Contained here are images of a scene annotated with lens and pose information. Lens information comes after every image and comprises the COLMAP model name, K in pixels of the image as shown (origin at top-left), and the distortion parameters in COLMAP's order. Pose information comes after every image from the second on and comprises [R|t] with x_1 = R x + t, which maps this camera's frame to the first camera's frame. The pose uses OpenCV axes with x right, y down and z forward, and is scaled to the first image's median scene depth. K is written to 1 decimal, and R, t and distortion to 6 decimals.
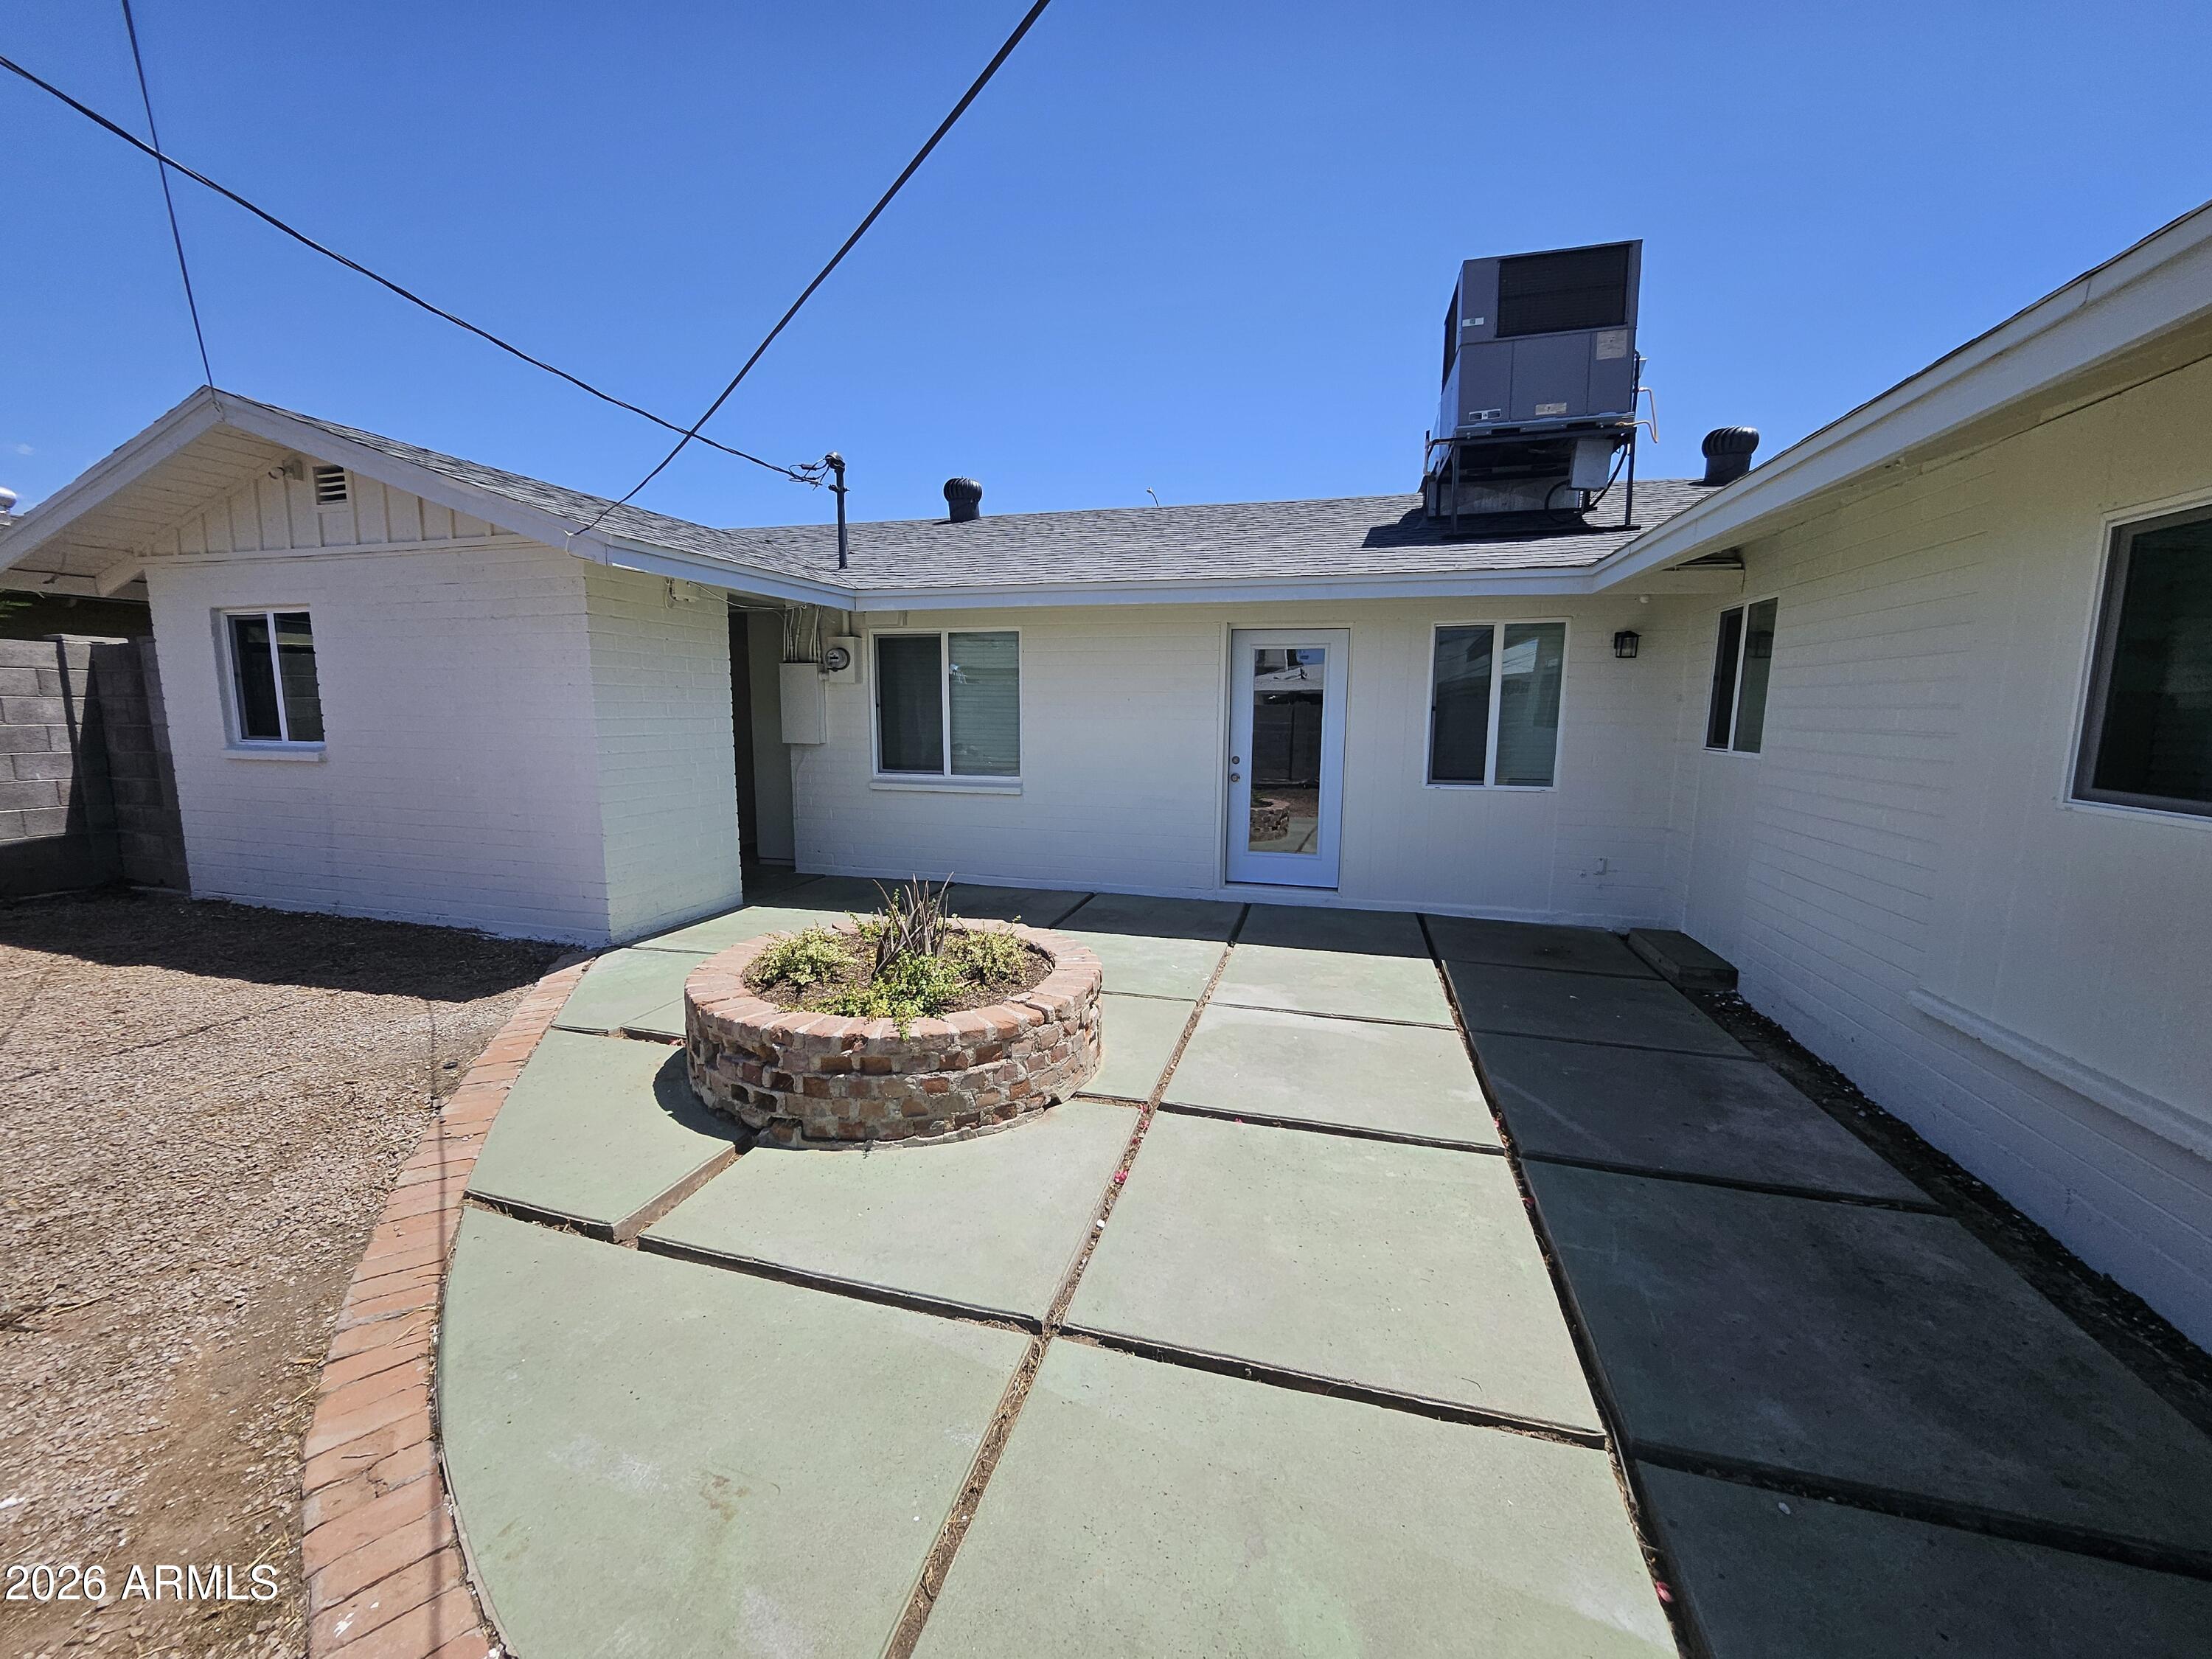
lens RADIAL K [[876.7, 0, 1092.4], [0, 876.7, 833.2], [0, 0, 1]] dist [-0.010014, 0.001773]
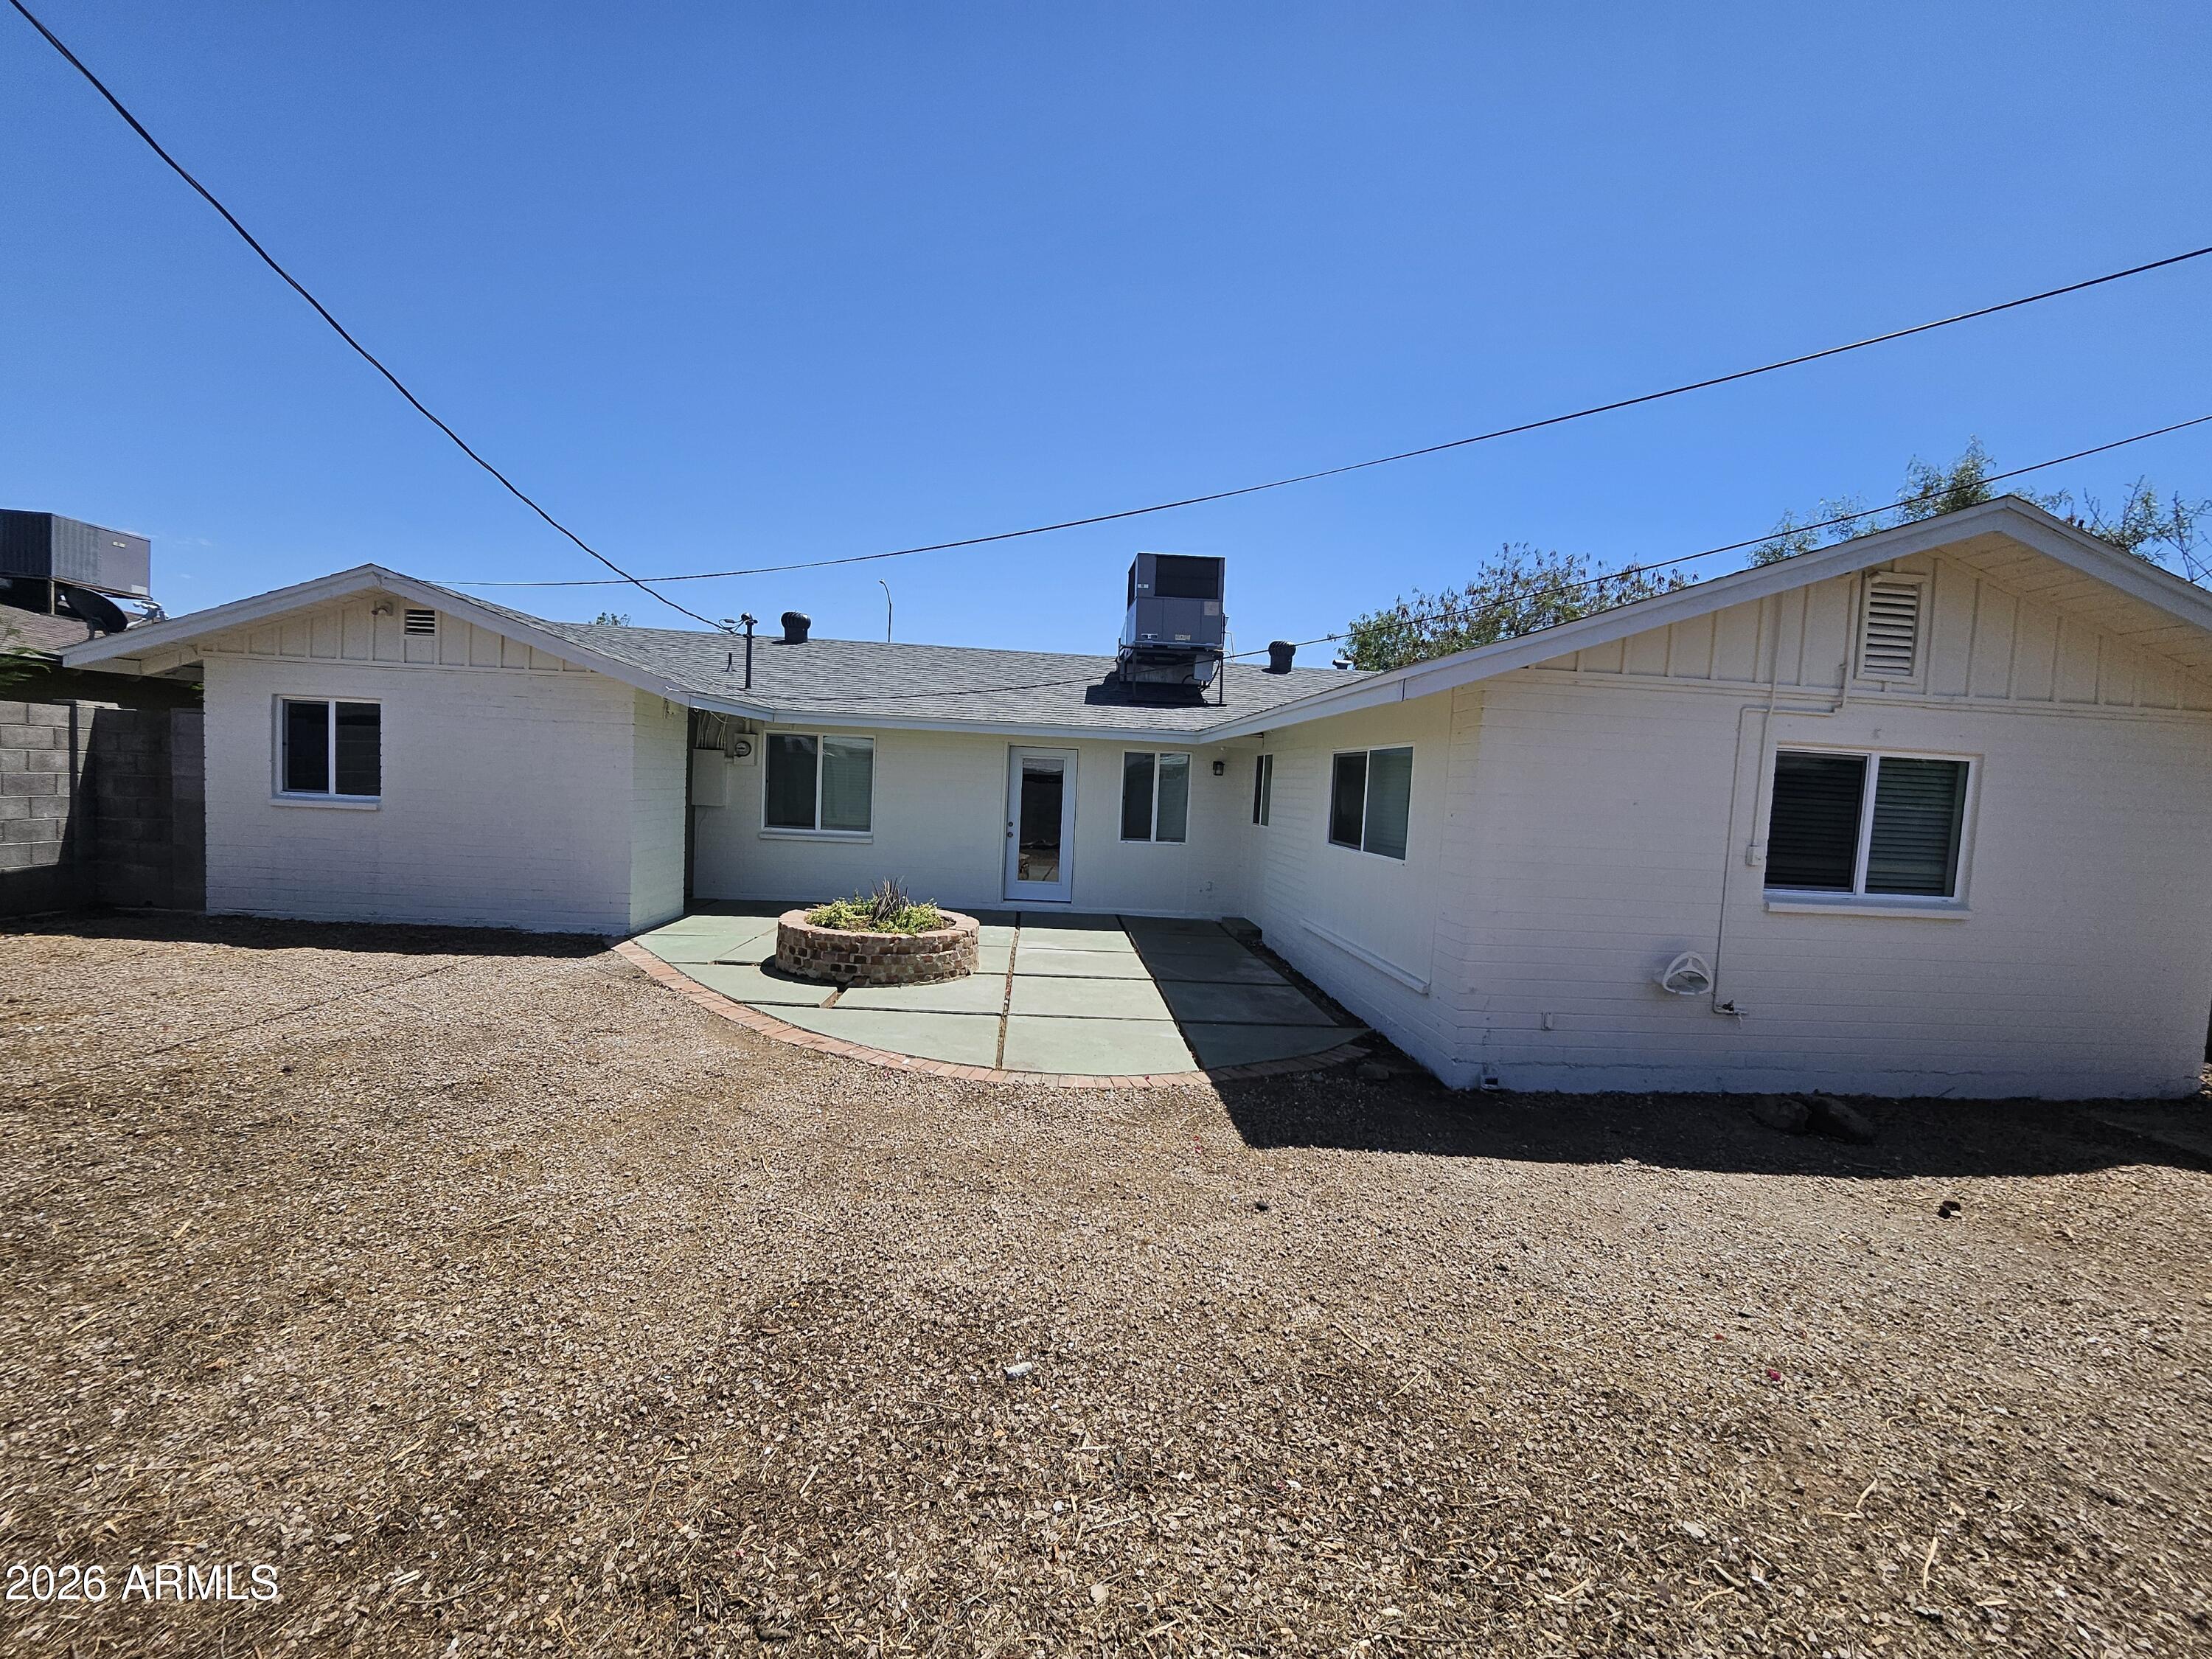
lens RADIAL K [[876.7, 0, 1104.5], [0, 876.7, 833.3], [0, 0, 1]] dist [-0.010014, 0.001773]
pose [[0.939338, 0.018871, 0.342473, -0.258327], [0.007017, 0.997219, -0.074198, 0.061642], [-0.342921, 0.072100, 0.936593, -0.655743]]
